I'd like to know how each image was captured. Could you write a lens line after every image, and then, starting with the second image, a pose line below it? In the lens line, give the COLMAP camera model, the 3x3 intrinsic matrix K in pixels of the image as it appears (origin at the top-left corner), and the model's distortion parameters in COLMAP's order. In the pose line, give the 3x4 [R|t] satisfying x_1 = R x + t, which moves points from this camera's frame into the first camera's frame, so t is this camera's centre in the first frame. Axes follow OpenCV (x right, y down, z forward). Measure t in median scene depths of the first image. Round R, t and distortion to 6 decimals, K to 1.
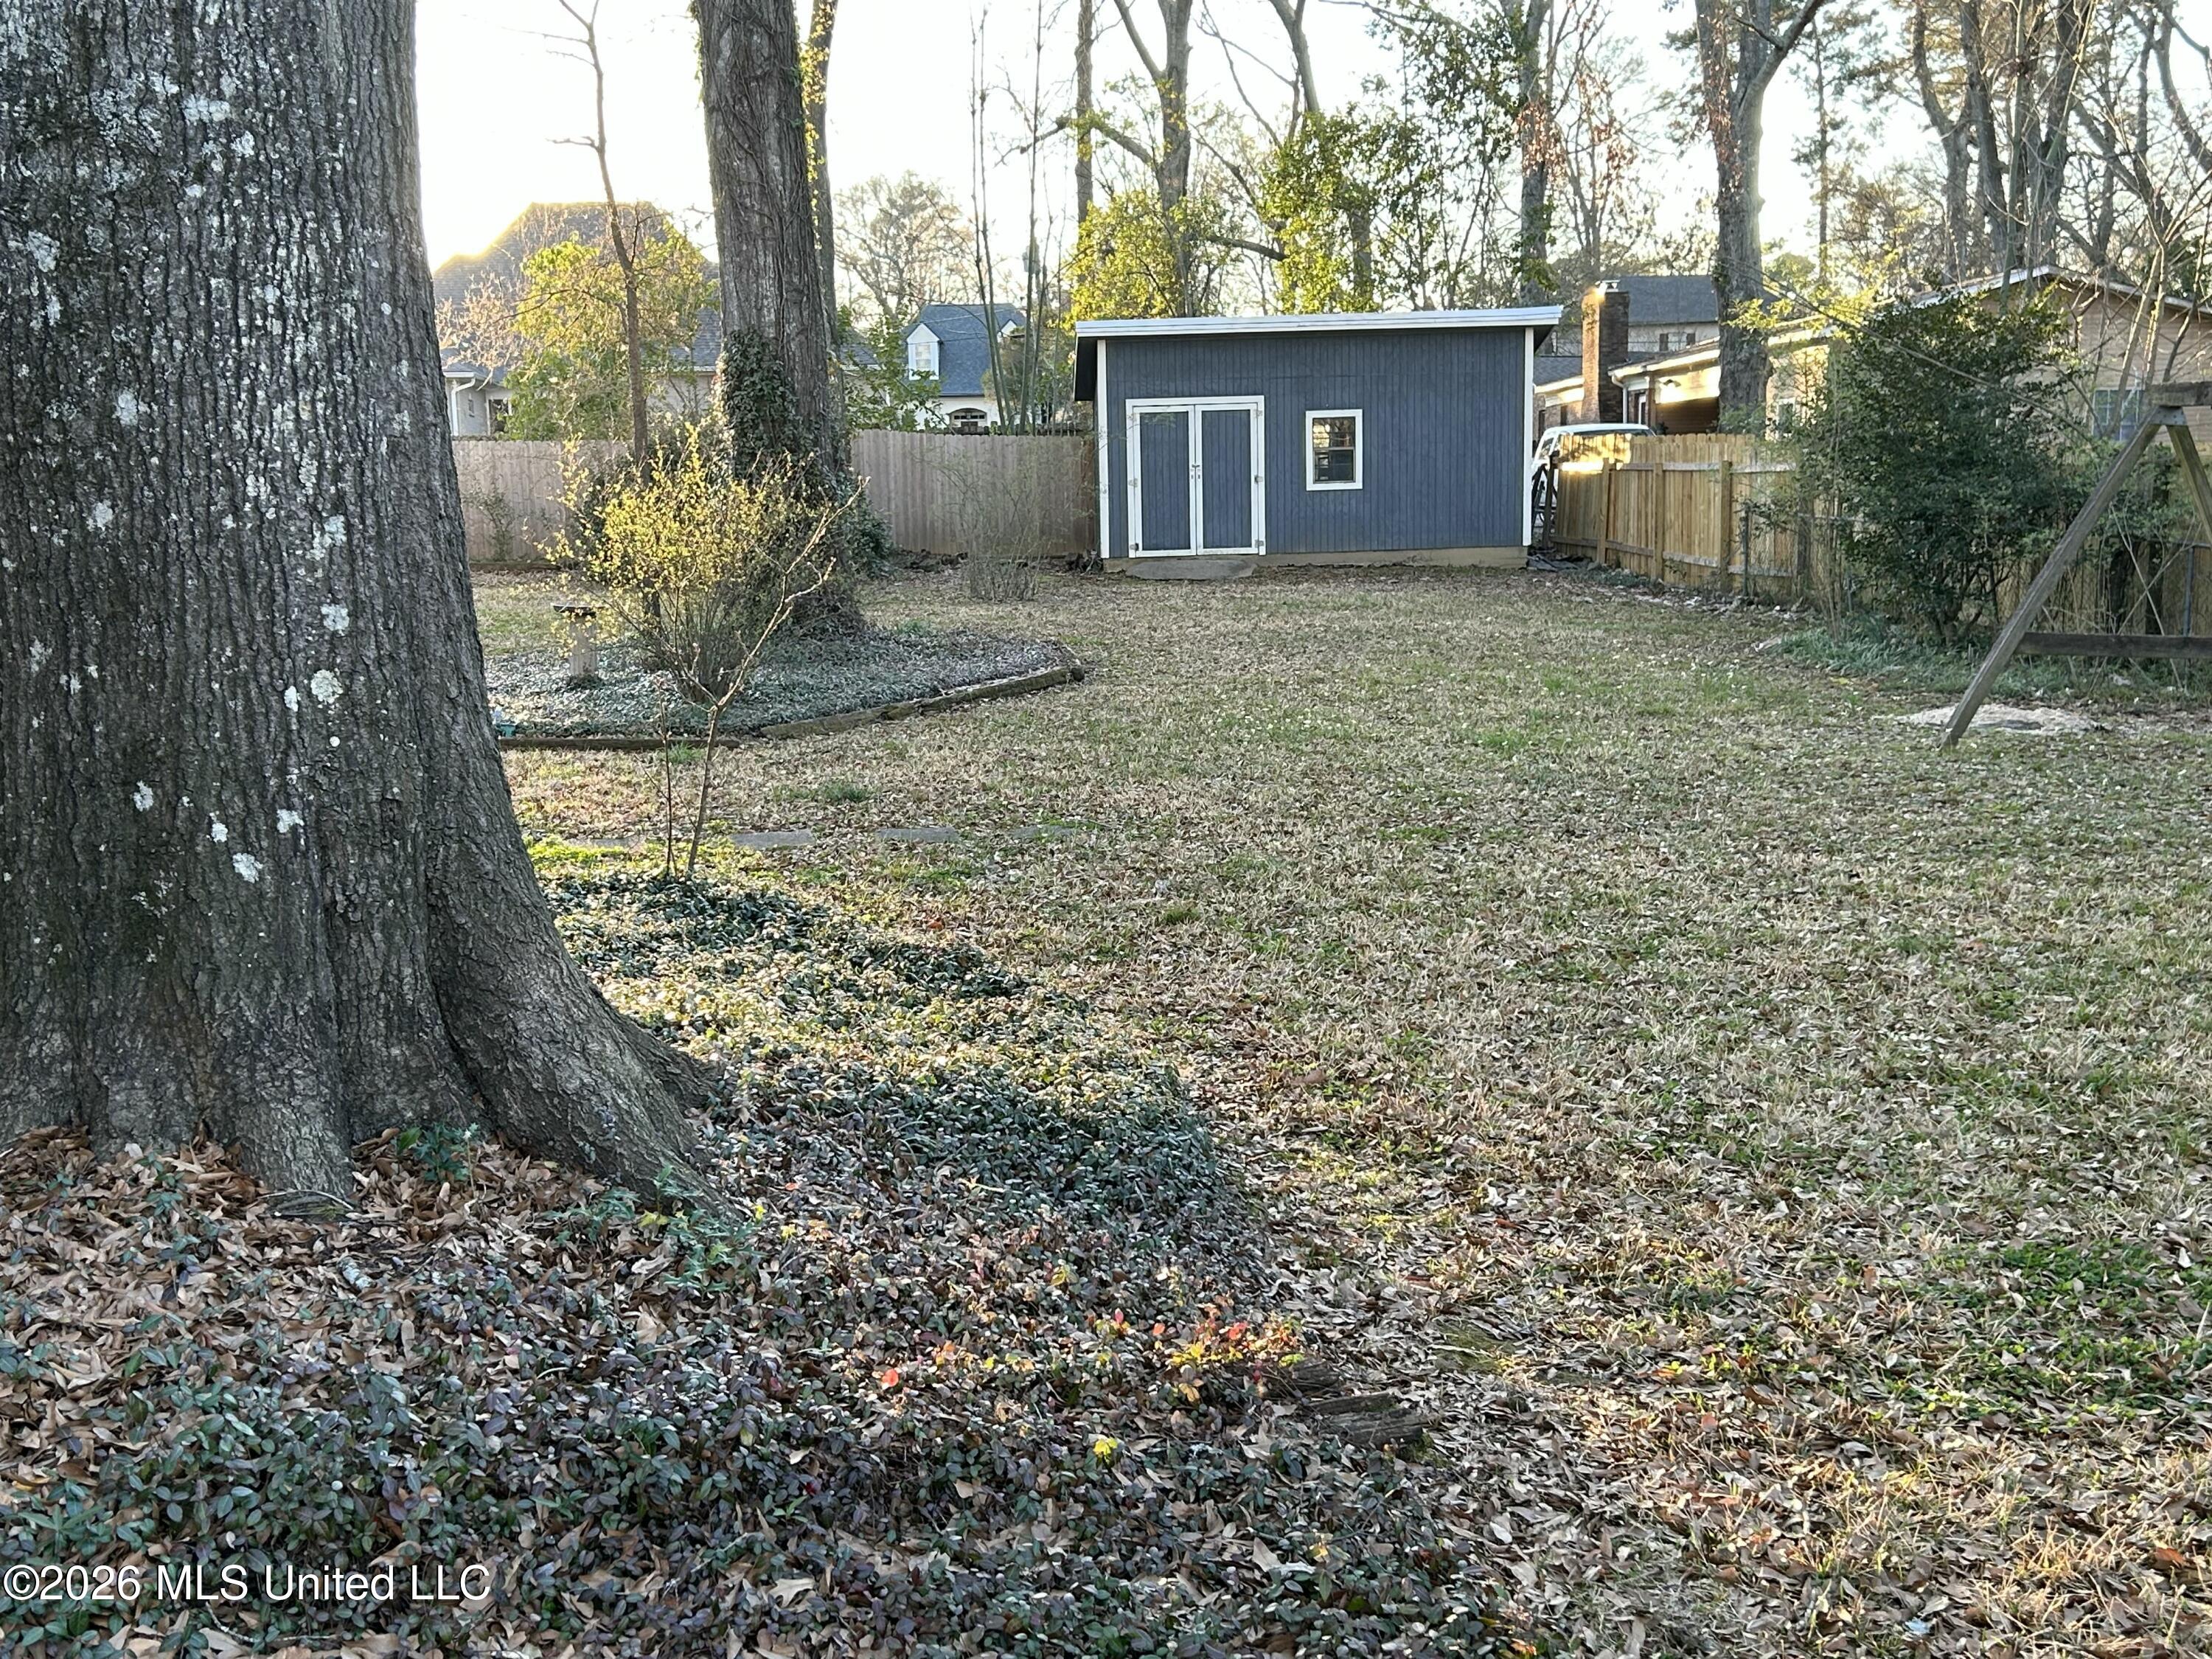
lens RADIAL K [[2442.5, 0, 1106.0], [0, 2442.5, 829.5], [0, 0, 1]] dist [0.002425, 0.013866]
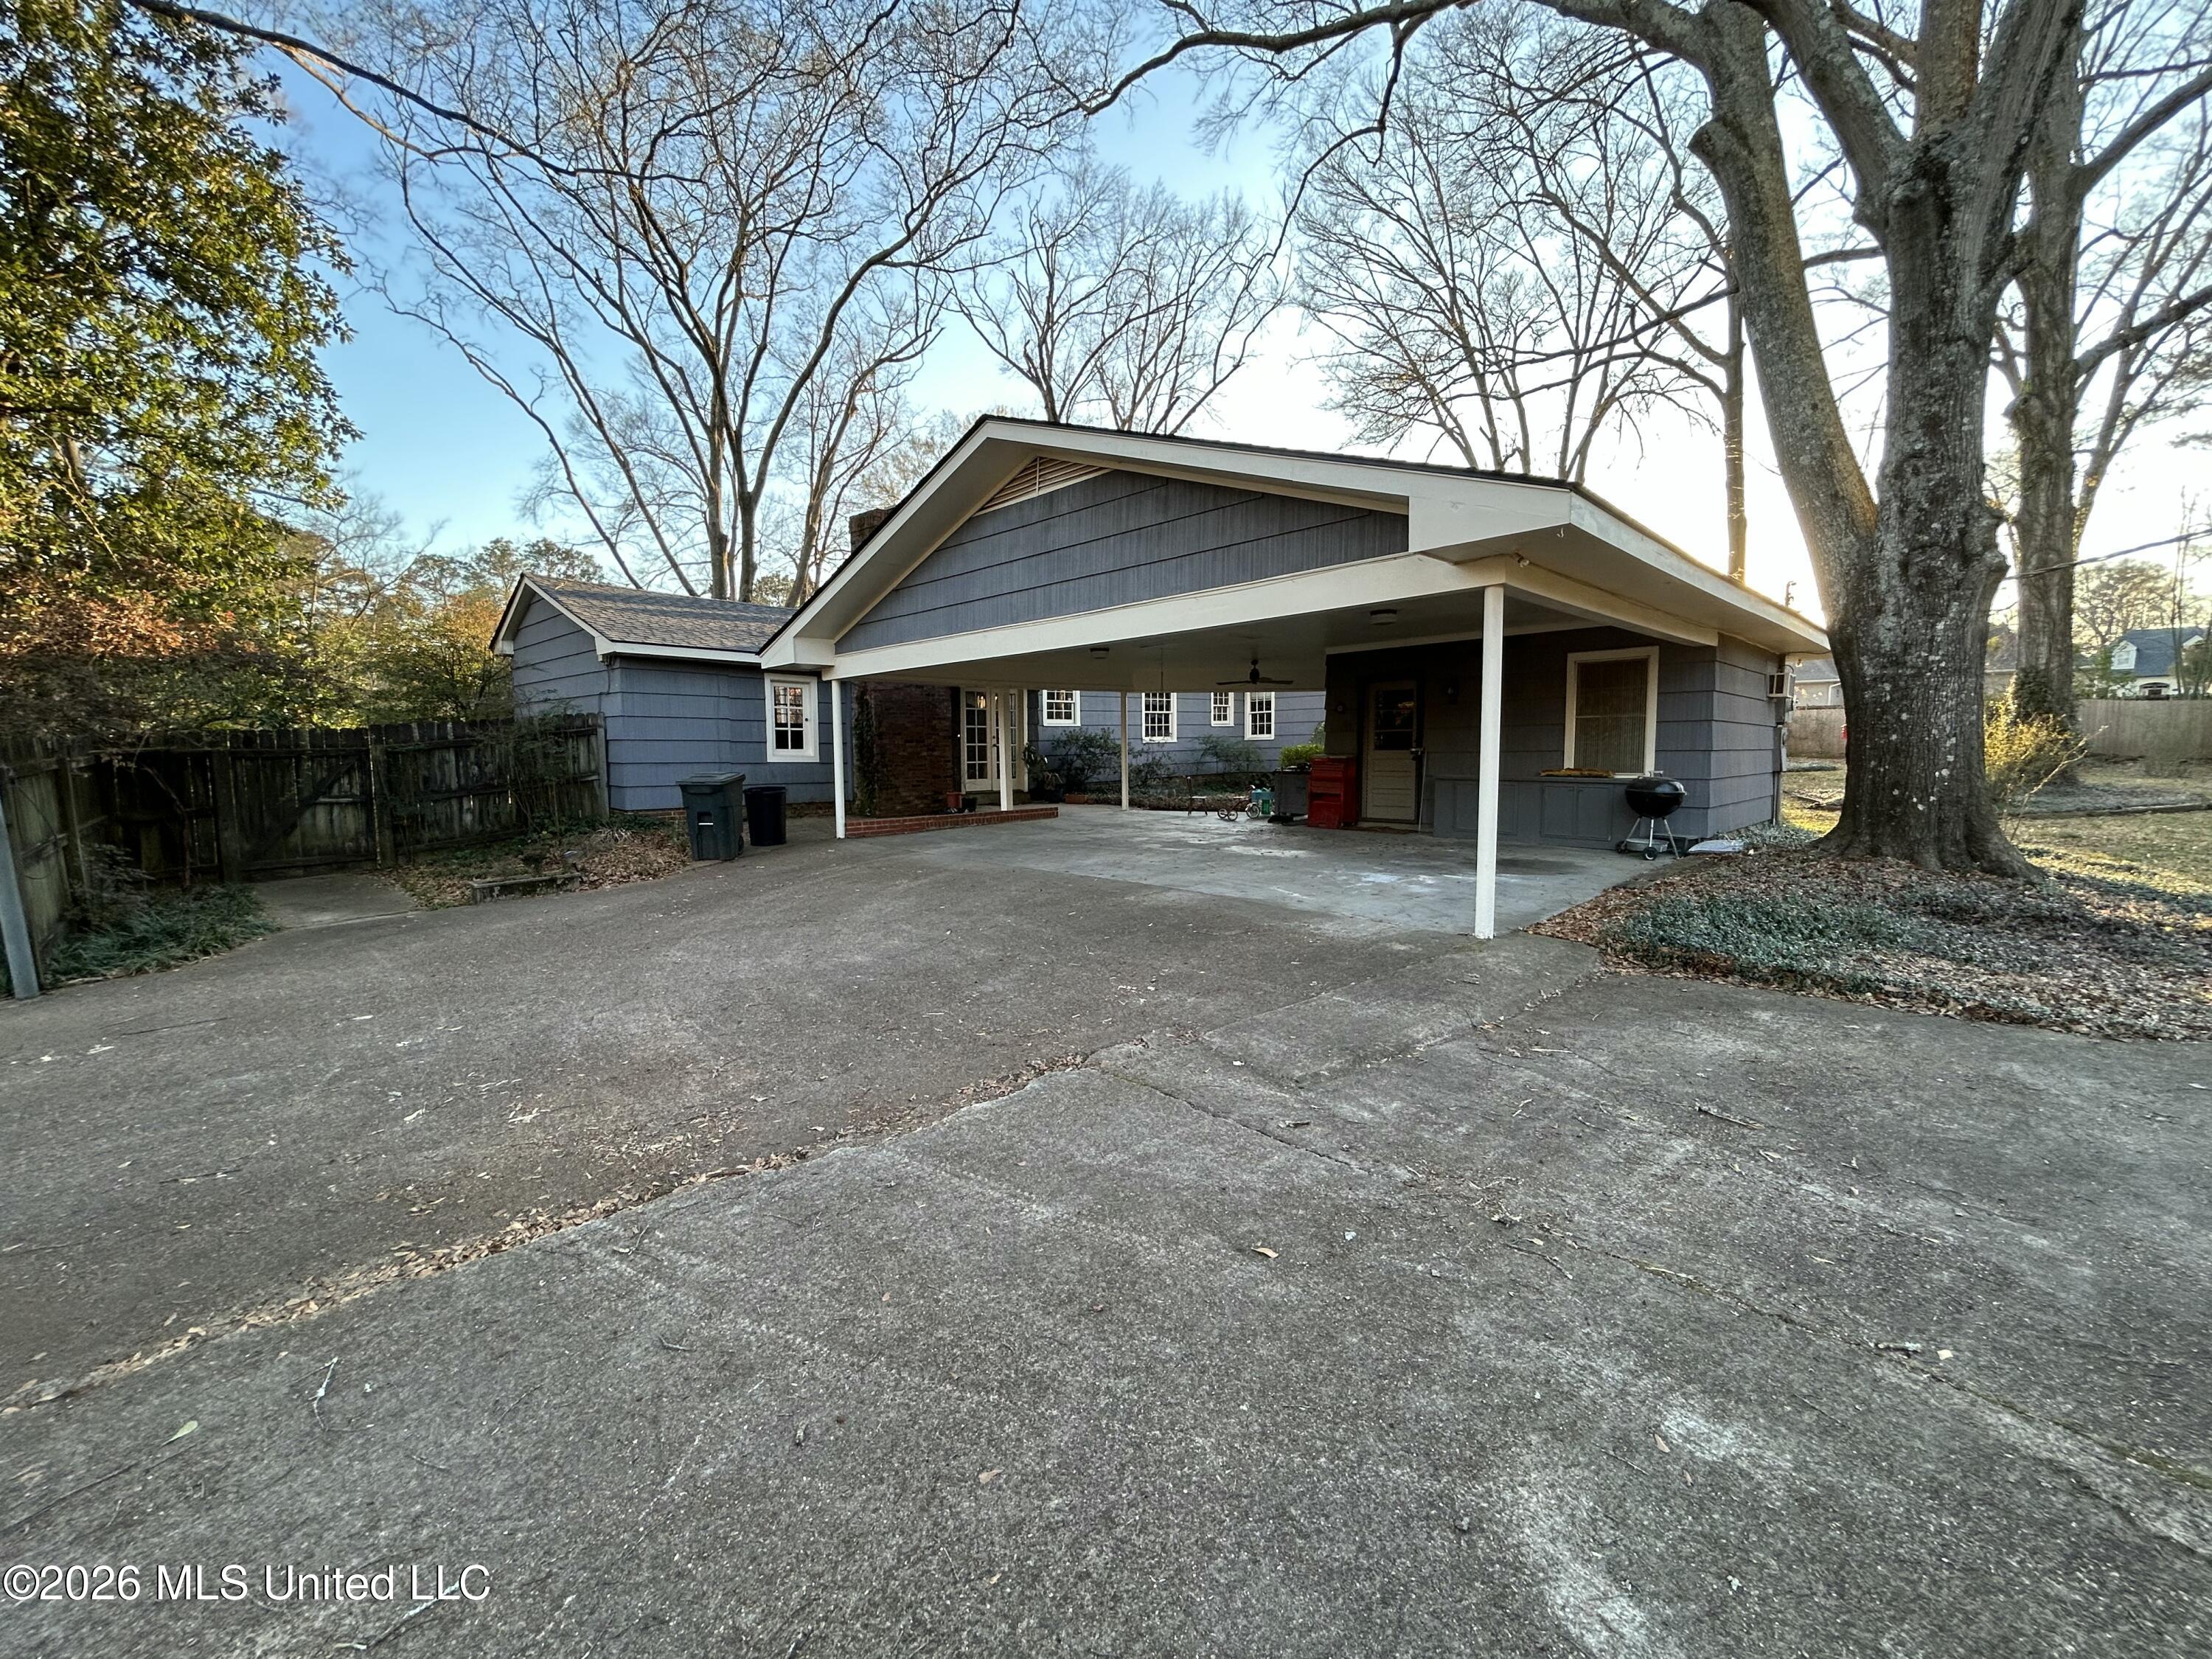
lens RADIAL K [[887.4, 0, 1106.0], [0, 887.4, 829.5], [0, 0, 1]] dist [0.000122, 0.000033]
pose [[0.607512, 0.090936, -0.789088, 0.017590], [-0.107580, 0.993691, 0.031689, 0.044143], [0.786991, 0.065638, 0.613462, -0.344811]]
